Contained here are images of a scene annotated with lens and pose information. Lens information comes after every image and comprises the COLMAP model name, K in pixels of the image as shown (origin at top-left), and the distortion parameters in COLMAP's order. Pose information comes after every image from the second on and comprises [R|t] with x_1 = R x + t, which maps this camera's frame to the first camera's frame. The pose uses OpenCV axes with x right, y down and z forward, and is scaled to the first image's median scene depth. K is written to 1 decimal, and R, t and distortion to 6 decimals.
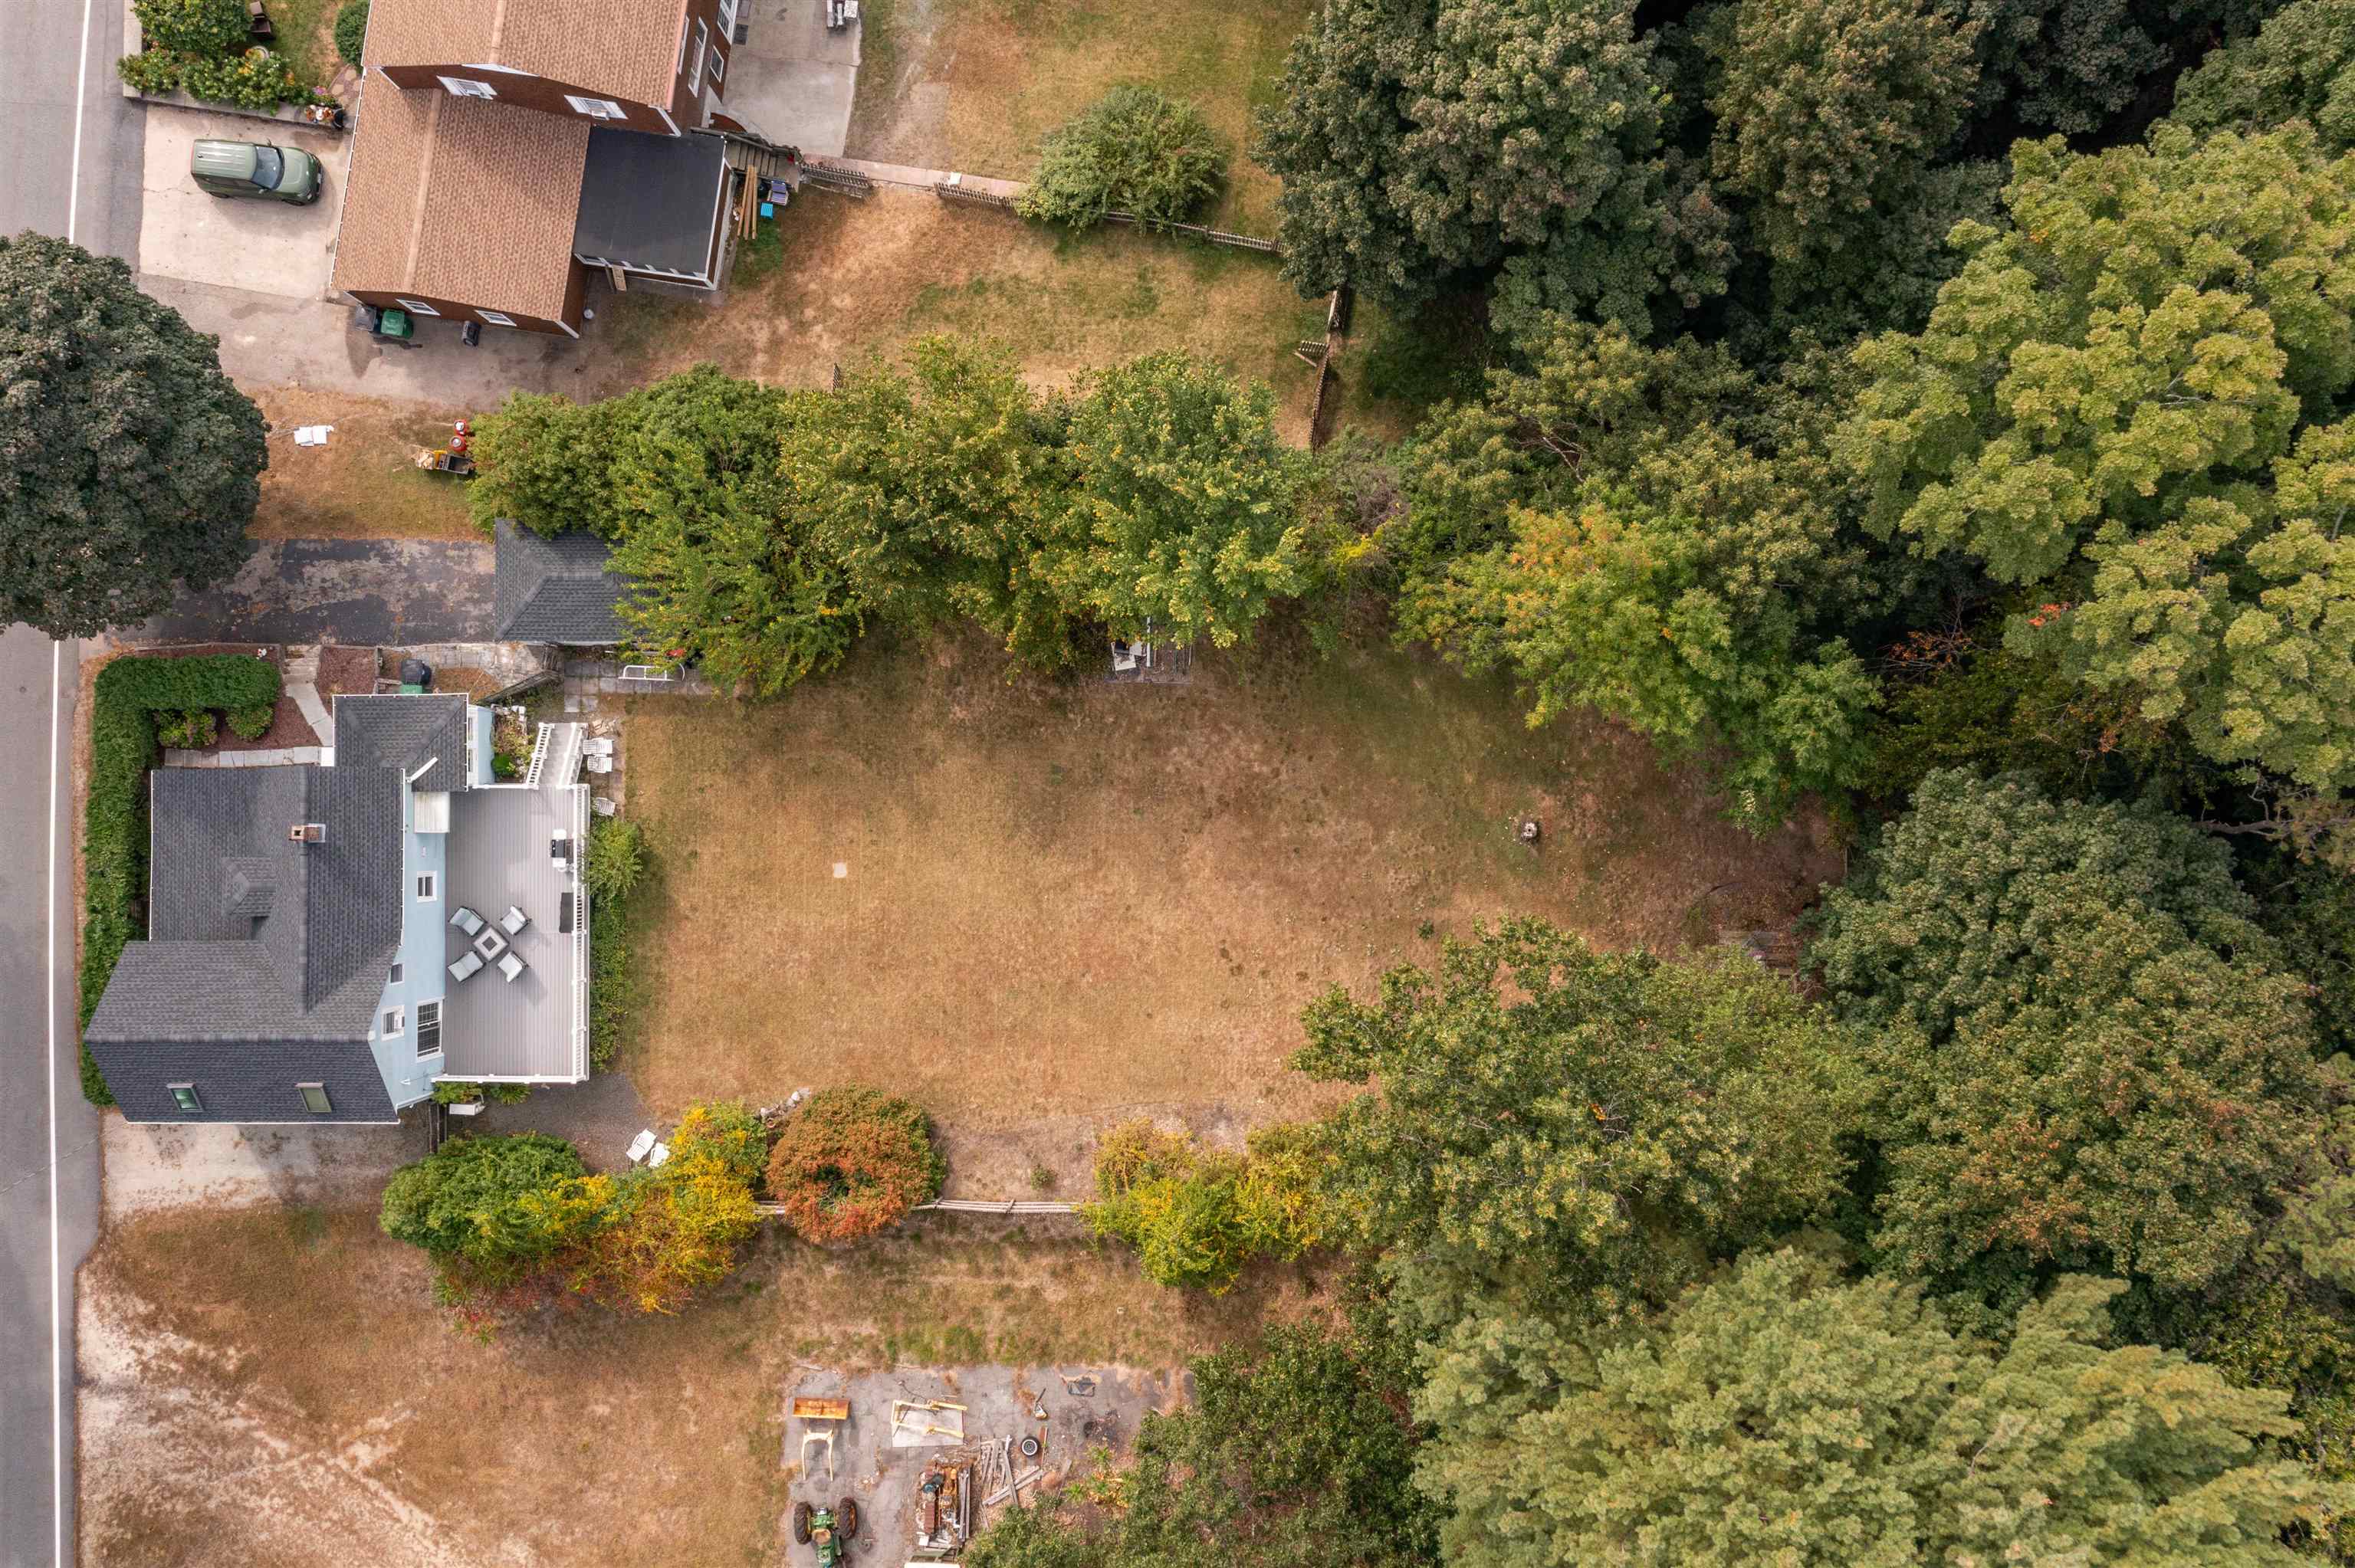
lens RADIAL K [[1867.6, 0, 1172.4], [0, 1867.6, 792.3], [0, 0, 1]] dist [-0.006927, 0.012738]
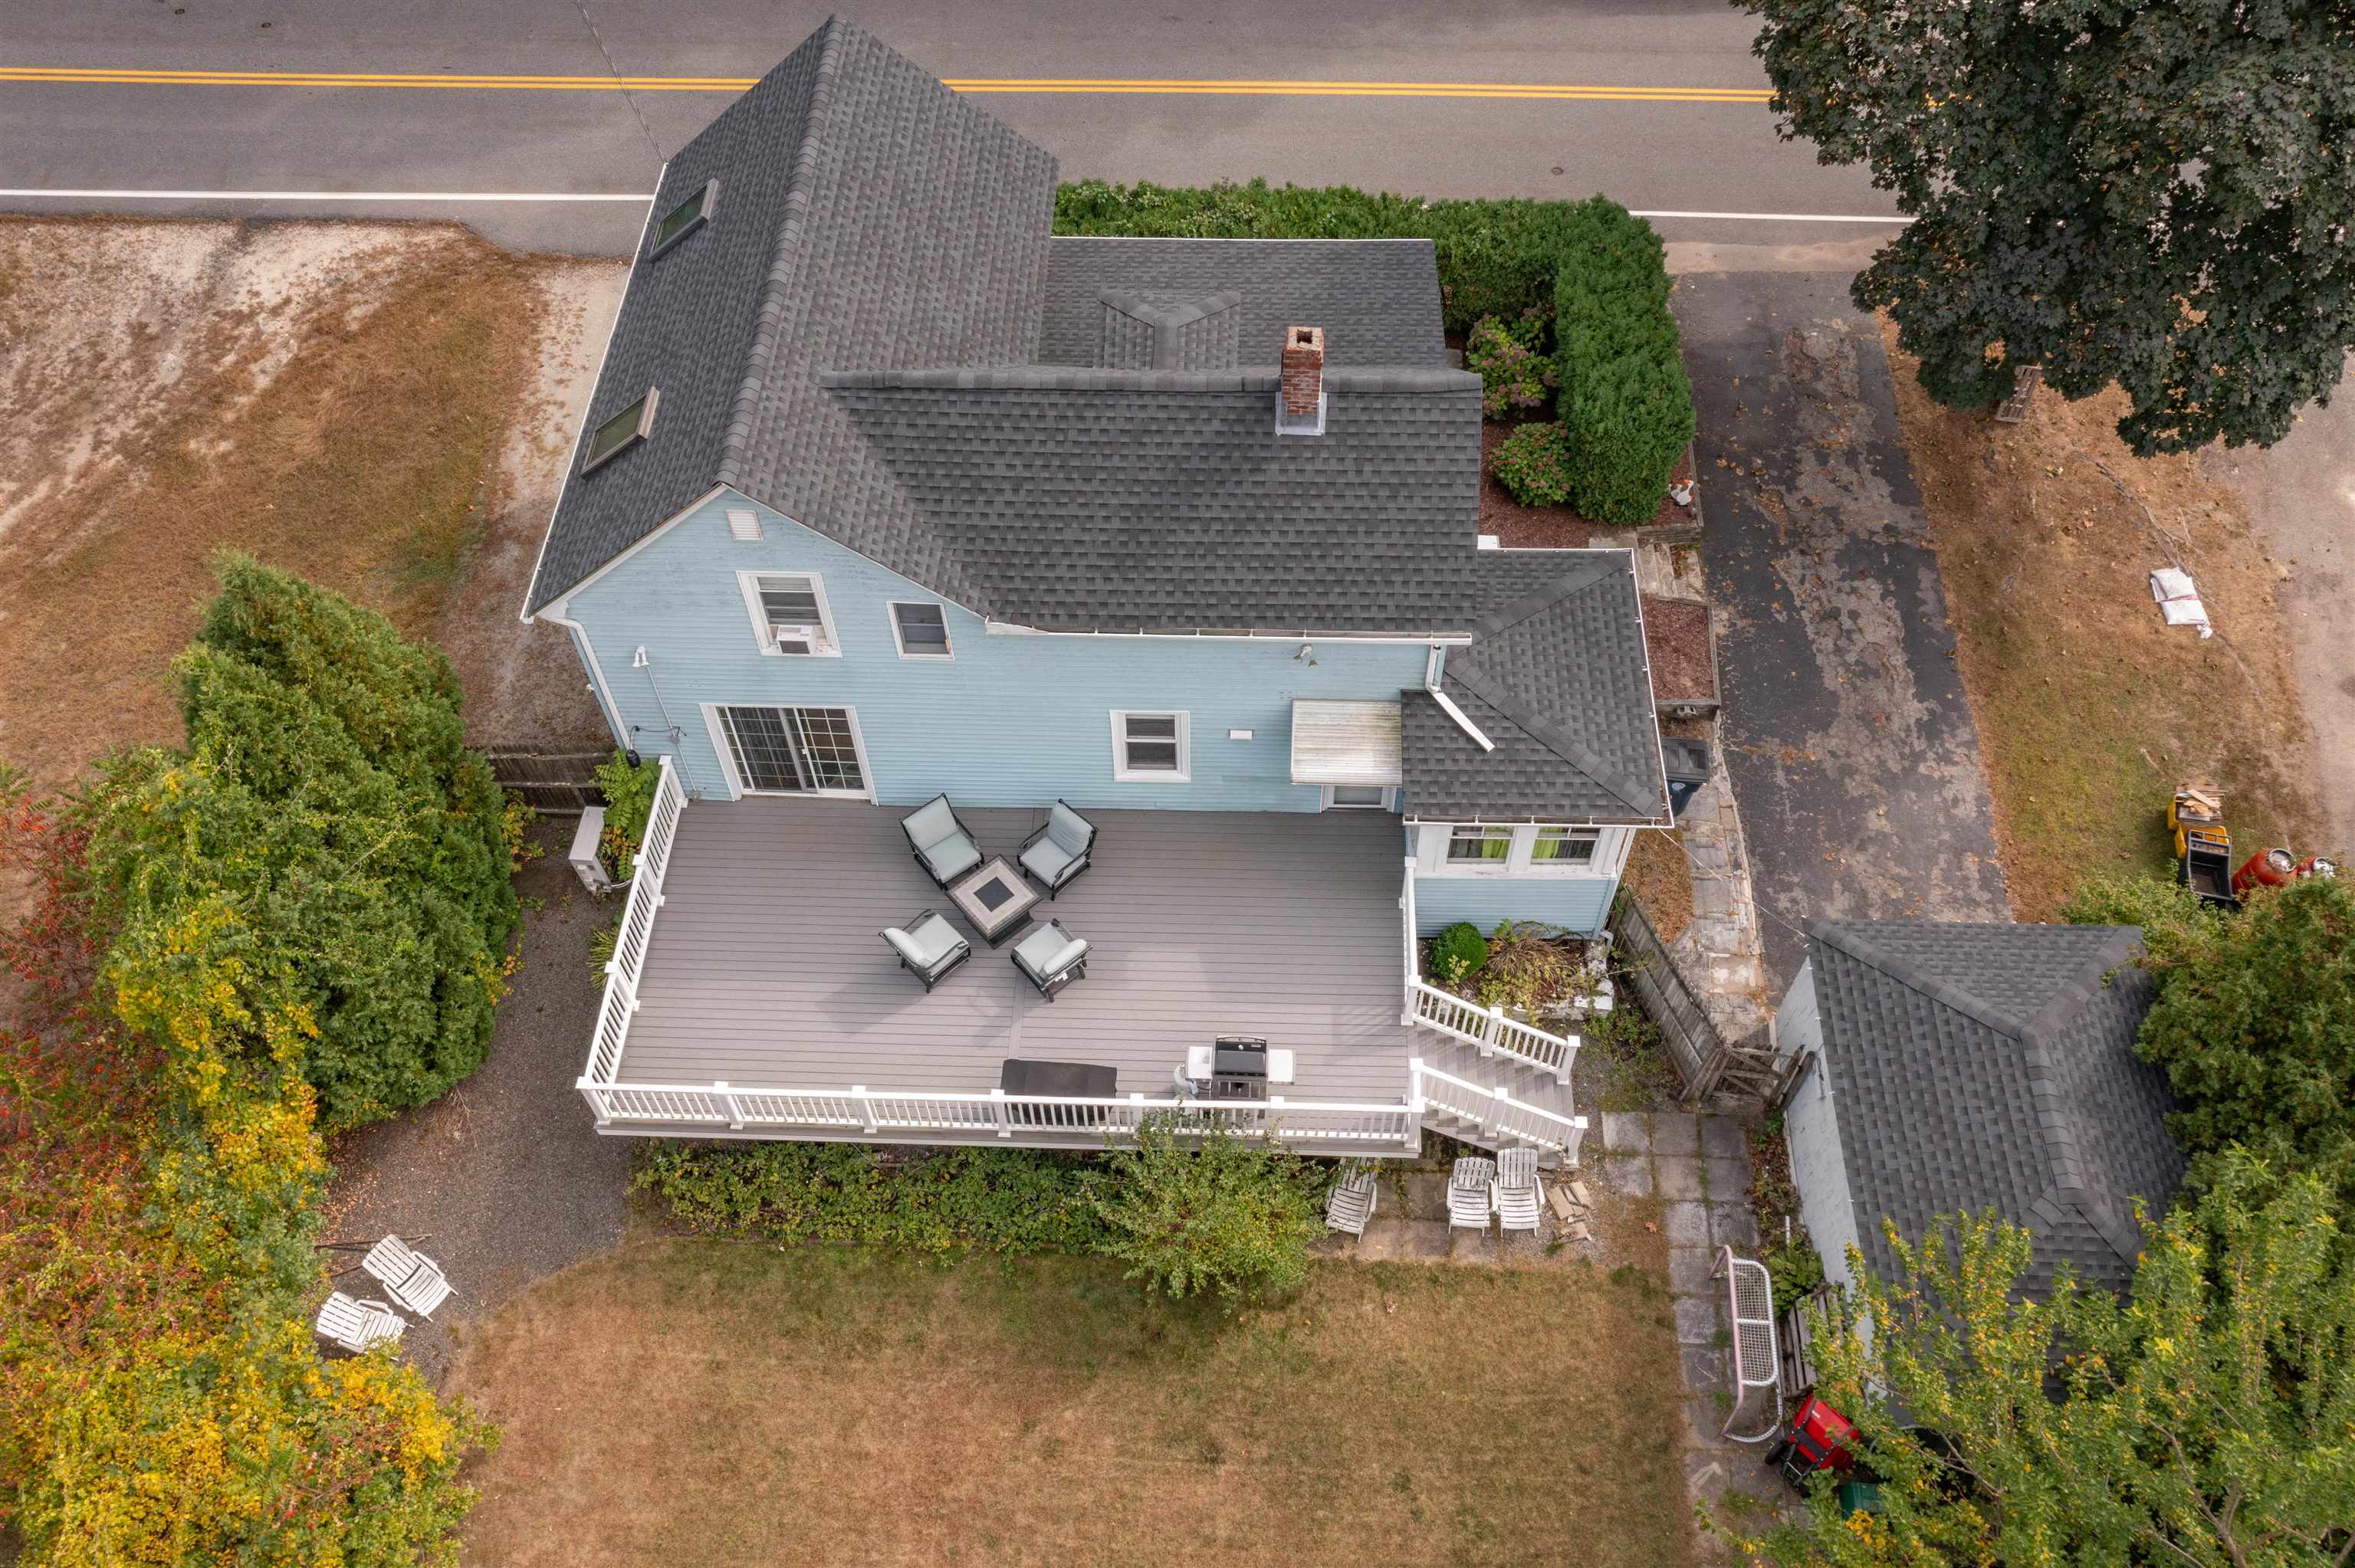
lens RADIAL K [[1867.6, 0, 1168.0], [0, 1867.6, 765.7], [0, 0, 1]] dist [-0.006927, 0.012738]
pose [[-0.042903, 0.819984, -0.570776, -0.168520], [-0.998208, -0.011333, 0.058751, 0.023222], [0.041706, 0.572274, 0.819001, 0.663768]]
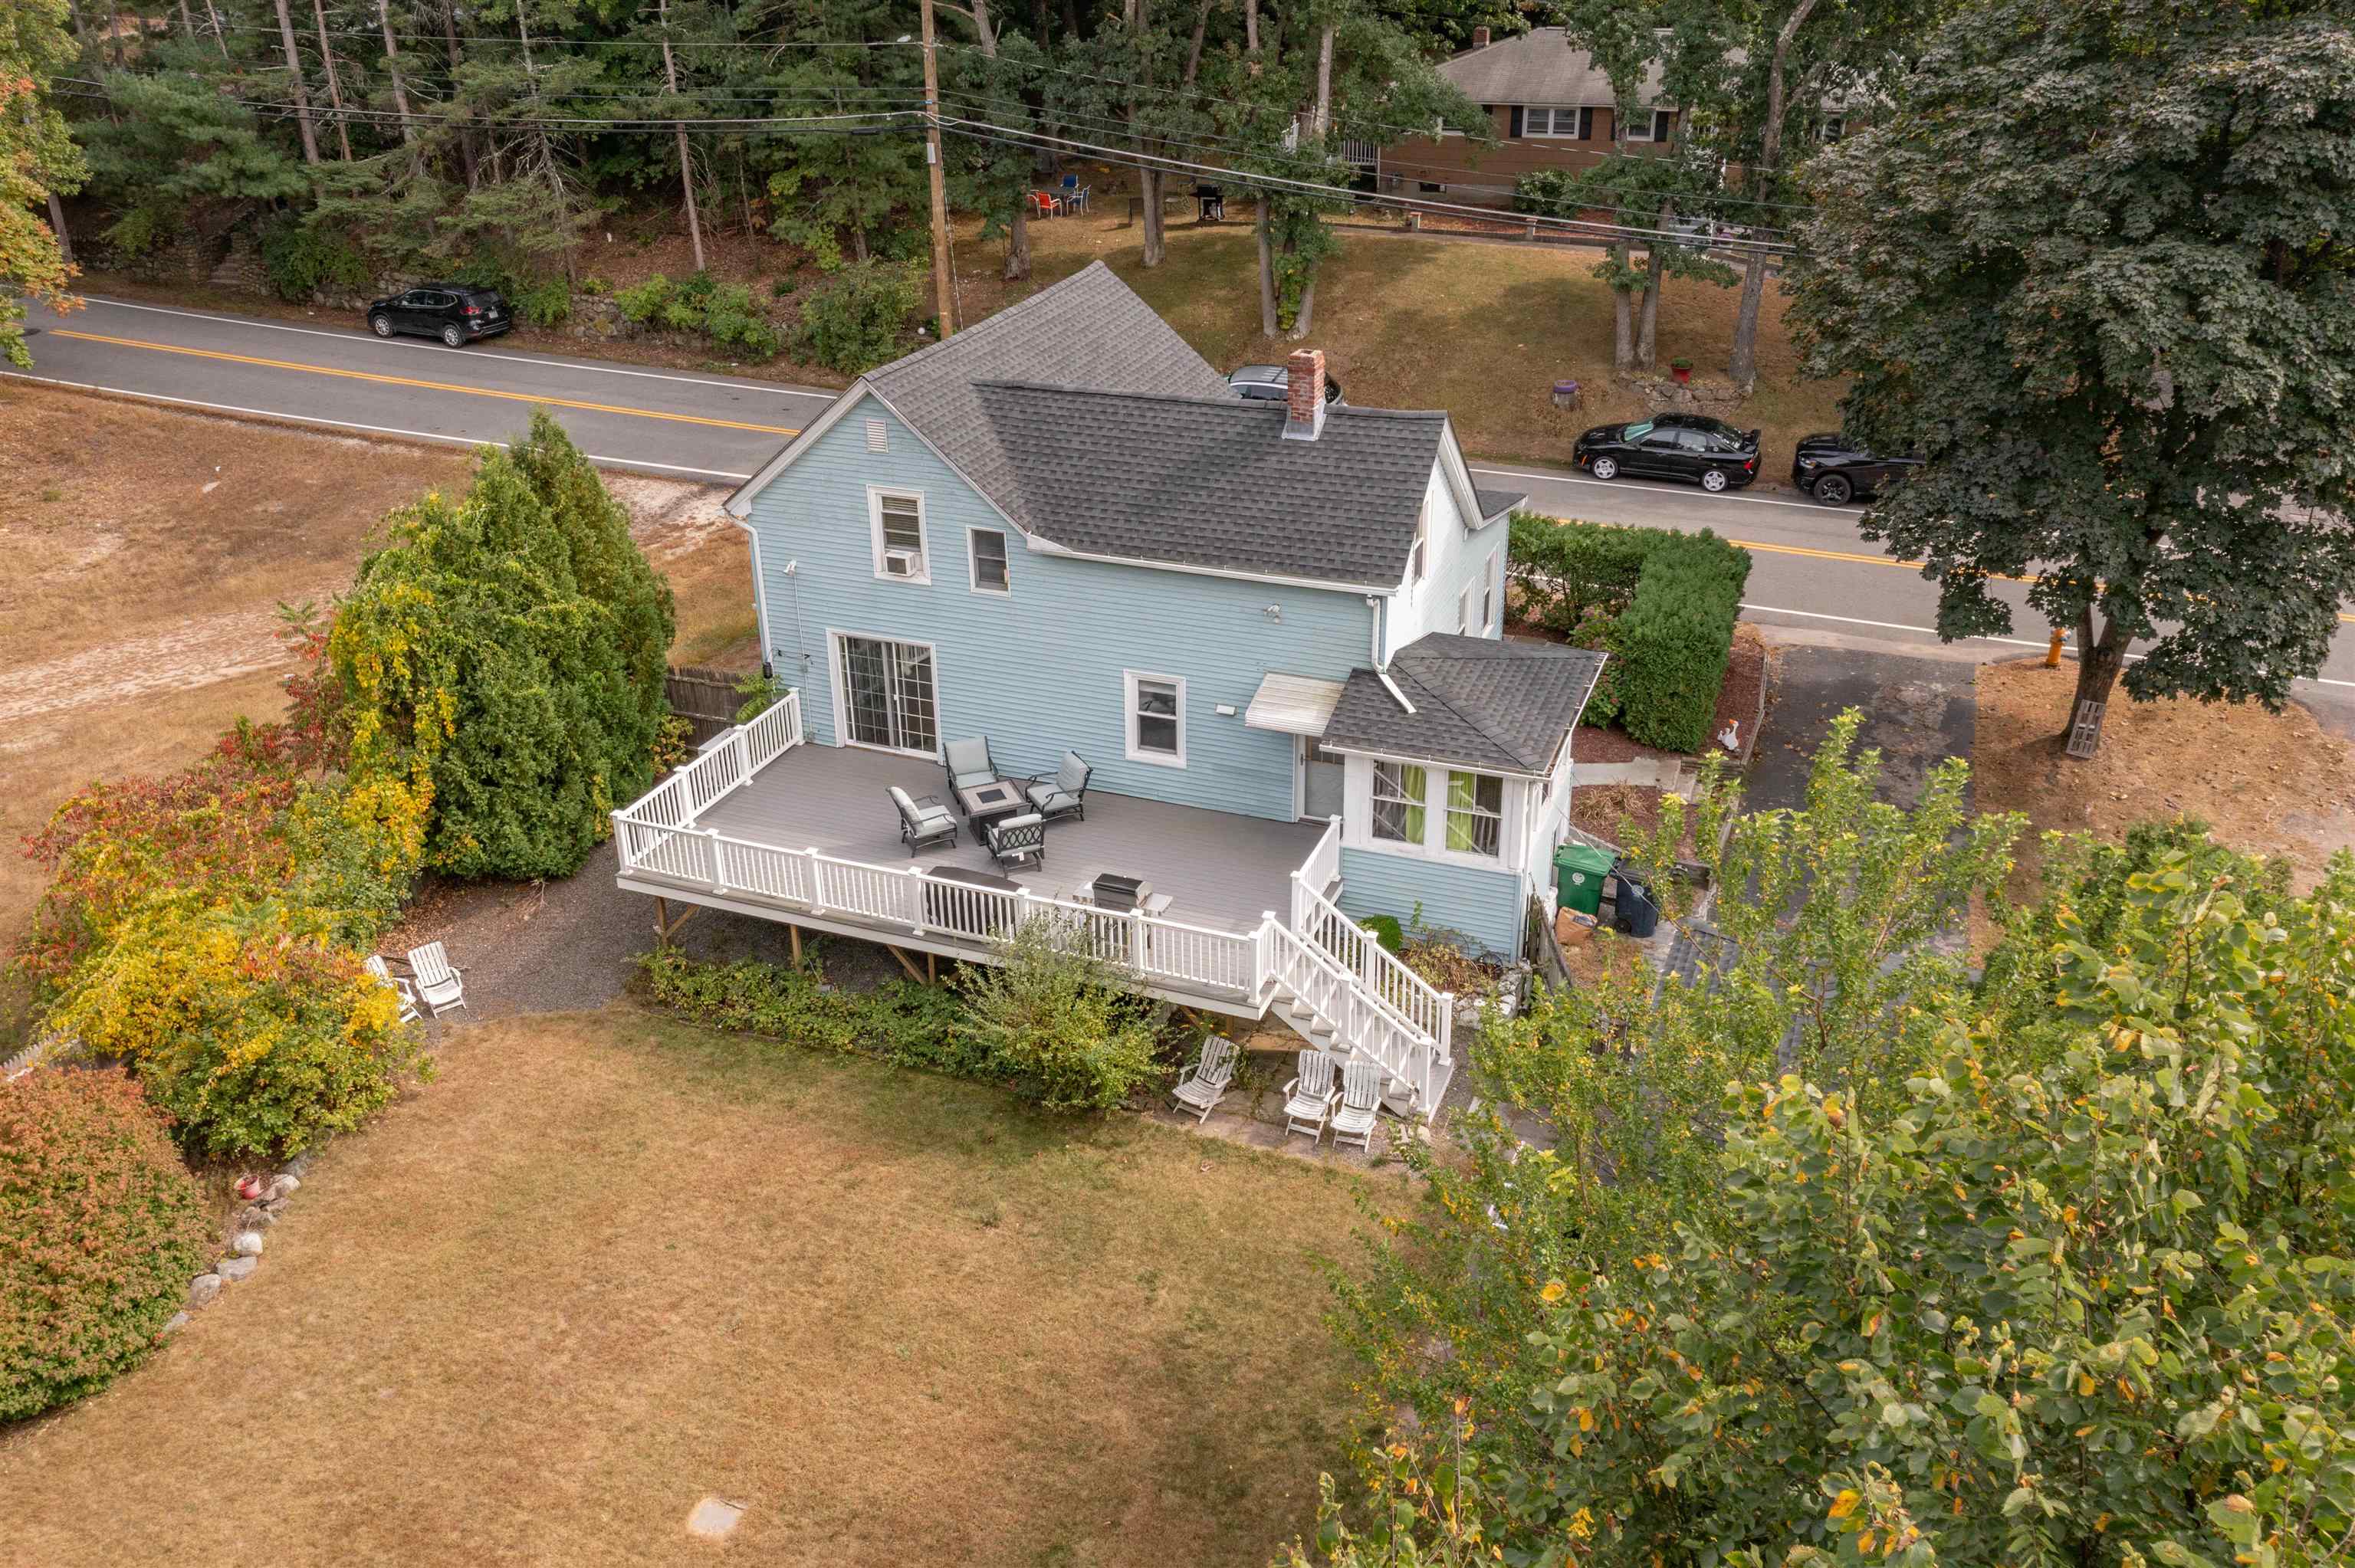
lens RADIAL K [[1867.6, 0, 1169.0], [0, 1867.6, 770.3], [0, 0, 1]] dist [-0.006927, 0.012738]
pose [[-0.374705, 0.428752, -0.822051, -0.014705], [-0.926169, -0.132453, 0.353081, -0.114503], [0.042501, 0.893660, 0.446728, 0.783022]]
